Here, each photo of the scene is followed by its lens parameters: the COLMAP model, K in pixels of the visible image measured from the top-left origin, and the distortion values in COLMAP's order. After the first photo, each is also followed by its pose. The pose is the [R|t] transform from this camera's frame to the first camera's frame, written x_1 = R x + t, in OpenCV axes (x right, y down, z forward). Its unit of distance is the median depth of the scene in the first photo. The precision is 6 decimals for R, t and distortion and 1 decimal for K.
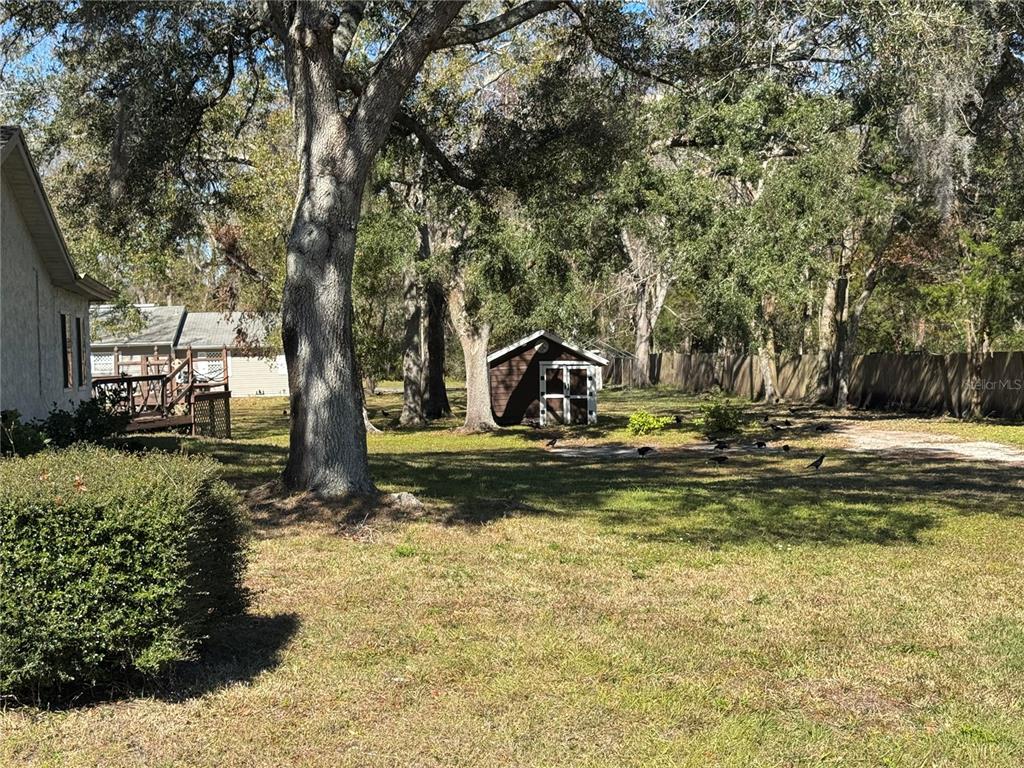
lens RADIAL K [[1438.6, 0, 526.3], [0, 1438.6, 400.7], [0, 0, 1]] dist [0.128692, 0.000000]
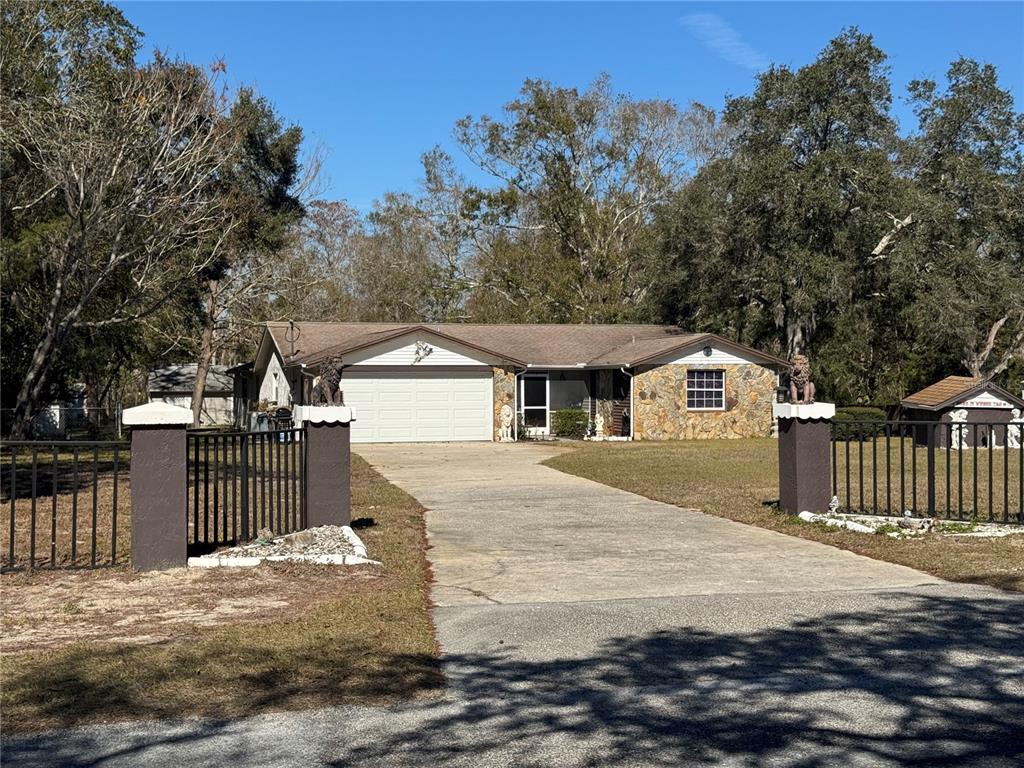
lens RADIAL K [[1438.6, 0, 520.6], [0, 1438.6, 381.2], [0, 0, 1]] dist [0.128692, 0.000000]
pose [[0.991874, 0.025846, 0.124572, -0.732898], [-0.019177, 0.998333, -0.054440, 0.085506], [-0.125771, 0.051609, 0.990716, -1.471464]]
